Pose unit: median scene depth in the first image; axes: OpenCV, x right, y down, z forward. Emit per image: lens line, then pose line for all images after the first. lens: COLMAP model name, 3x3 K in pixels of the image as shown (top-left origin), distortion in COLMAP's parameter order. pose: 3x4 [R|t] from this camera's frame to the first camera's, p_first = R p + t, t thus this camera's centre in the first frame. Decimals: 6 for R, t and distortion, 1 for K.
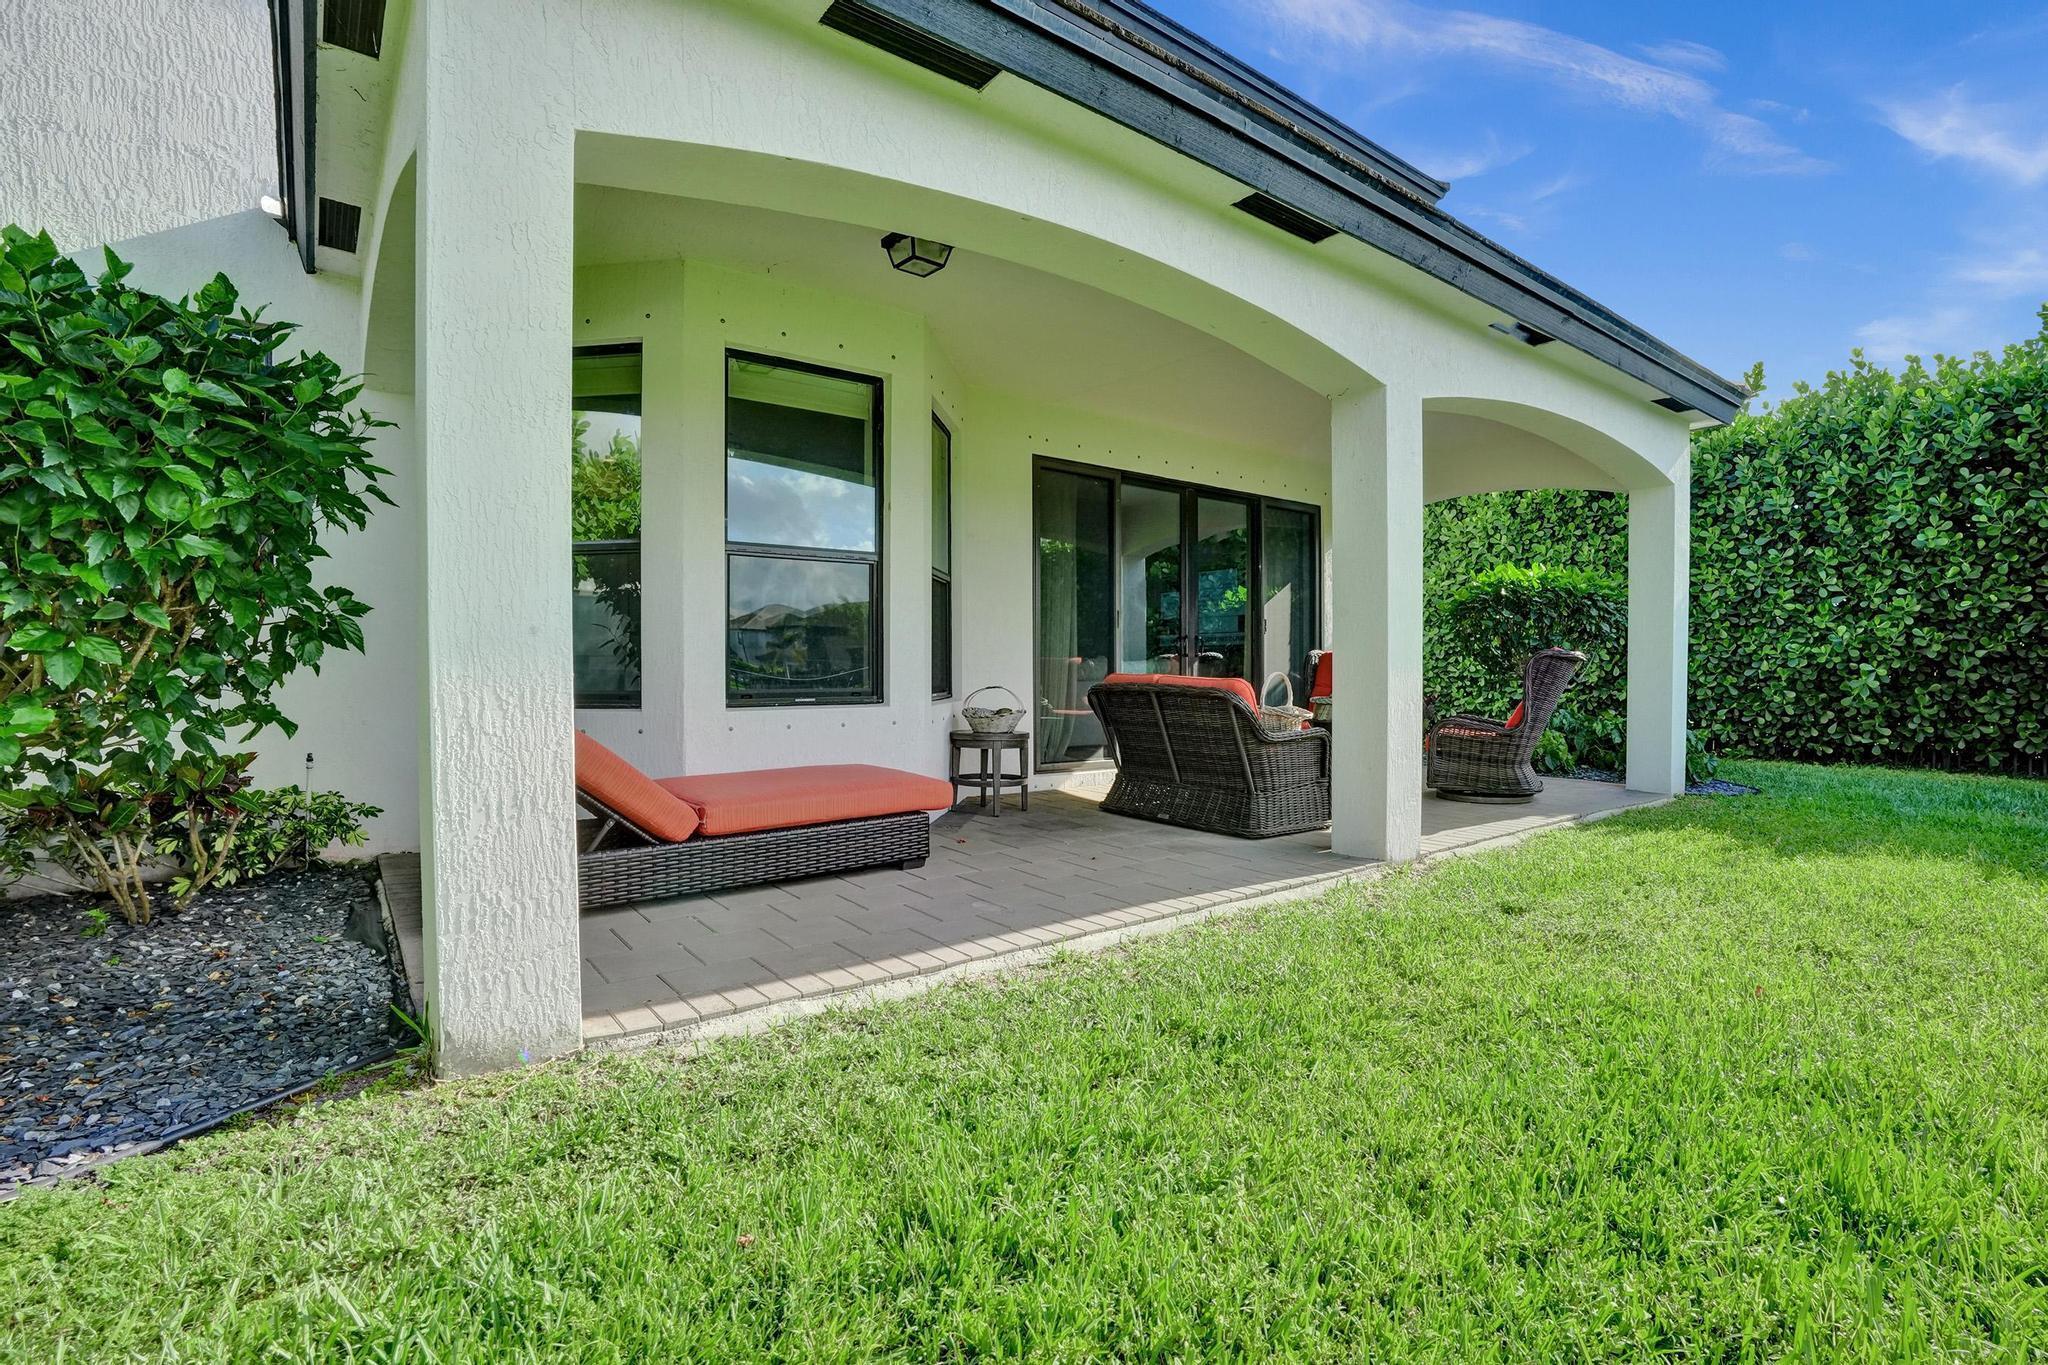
lens RADIAL K [[966.0, 0, 1025.2], [0, 966.0, 678.7], [0, 0, 1]] dist [-0.024999, 0.000279]
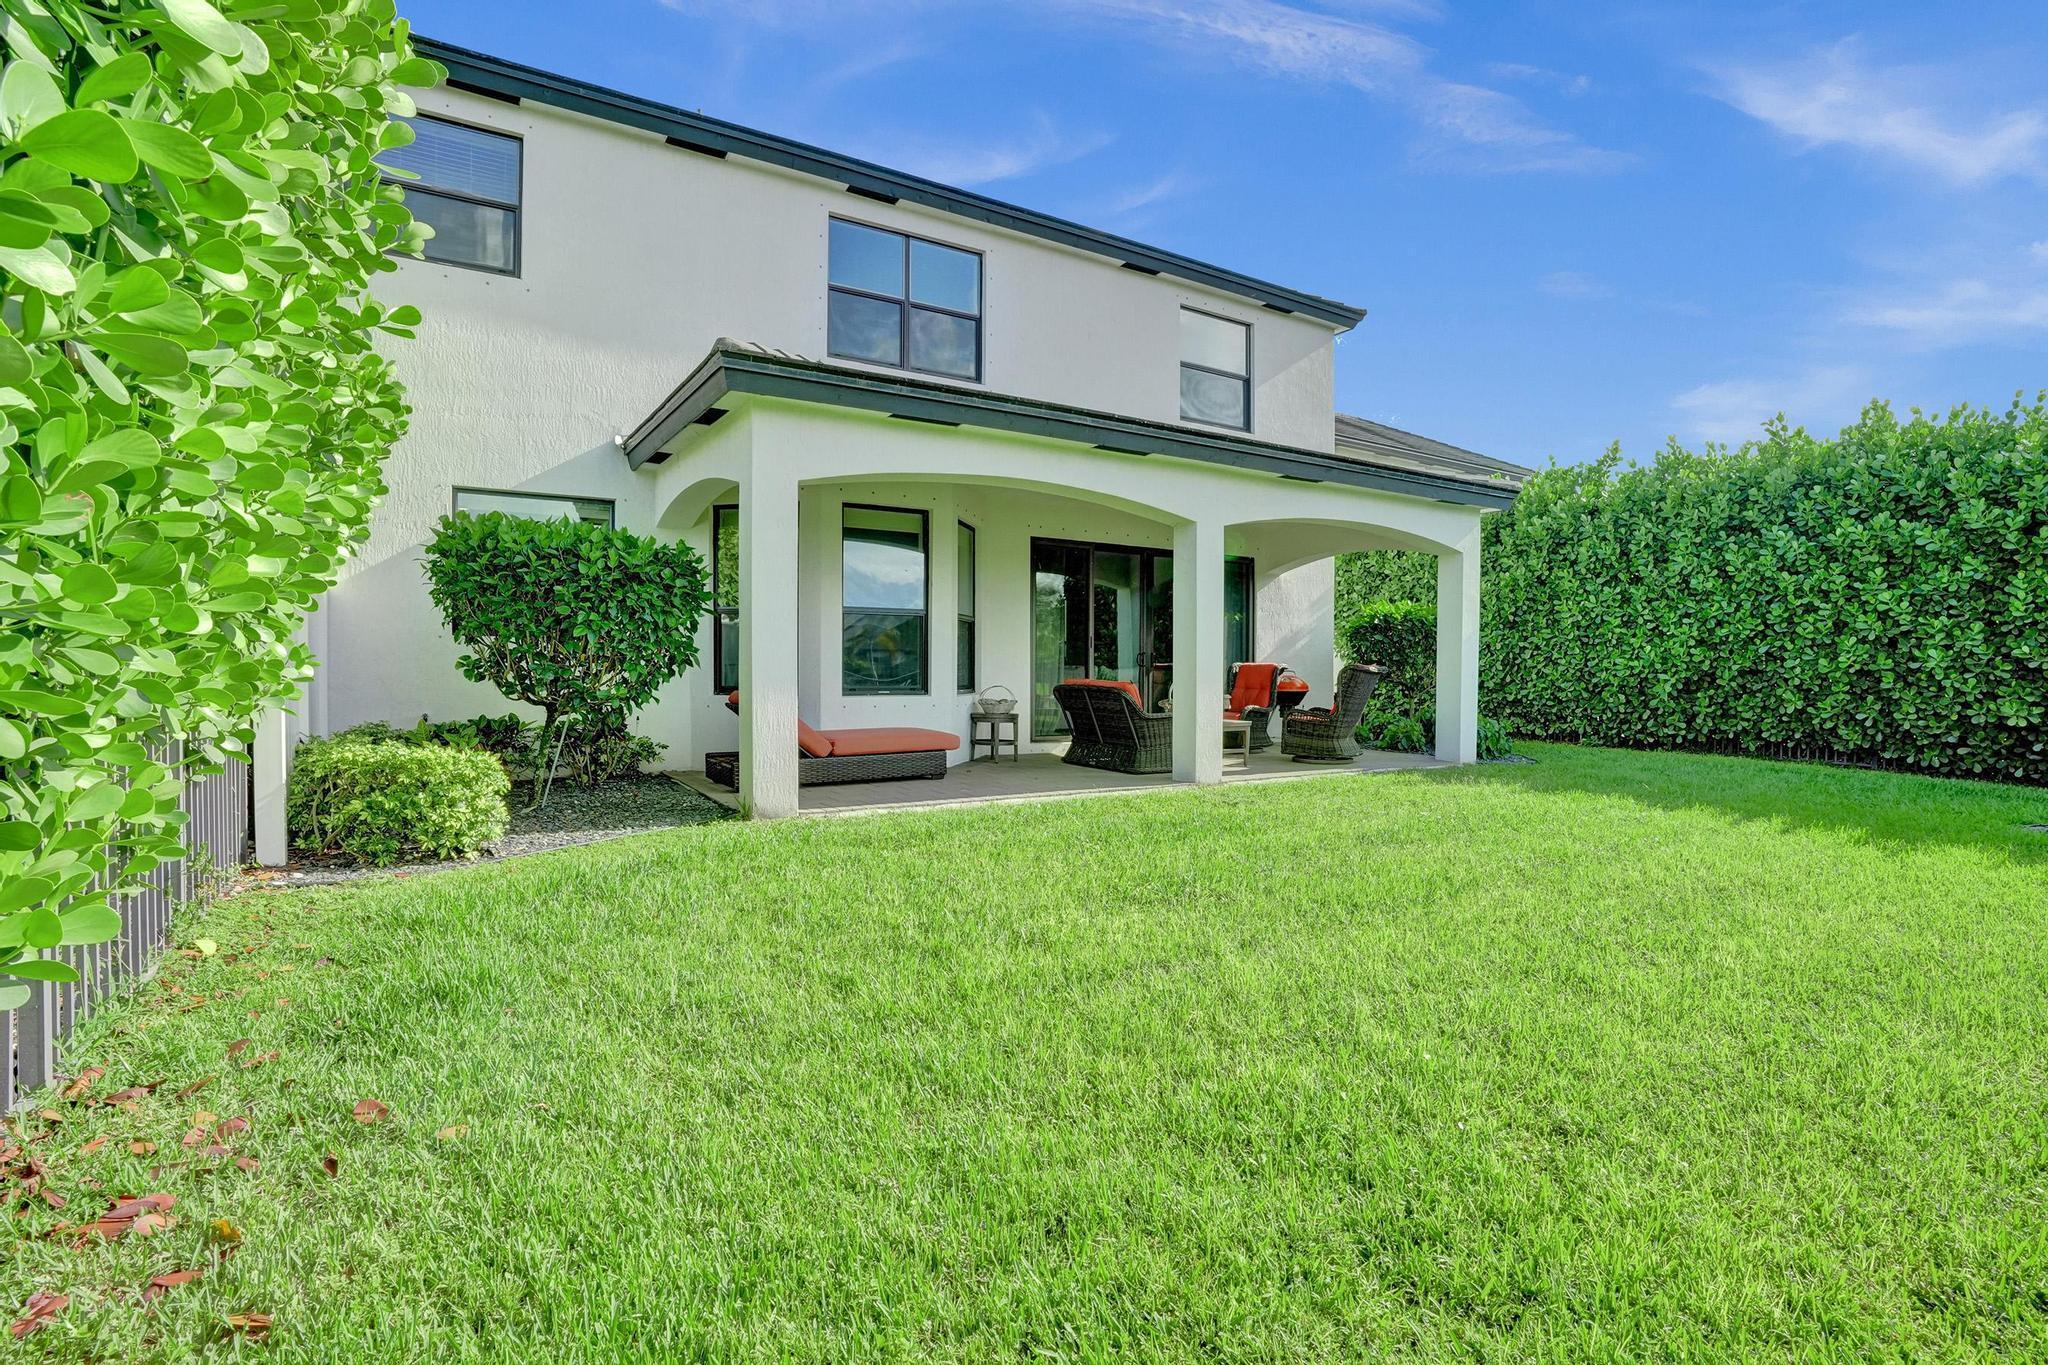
lens RADIAL K [[966.0, 0, 1021.6], [0, 966.0, 679.8], [0, 0, 1]] dist [-0.024999, 0.000279]
pose [[0.995839, 0.007088, -0.090849, 0.117311], [-0.007154, 0.999974, -0.000401, -0.001176], [0.090843, 0.001049, 0.995865, -0.472196]]
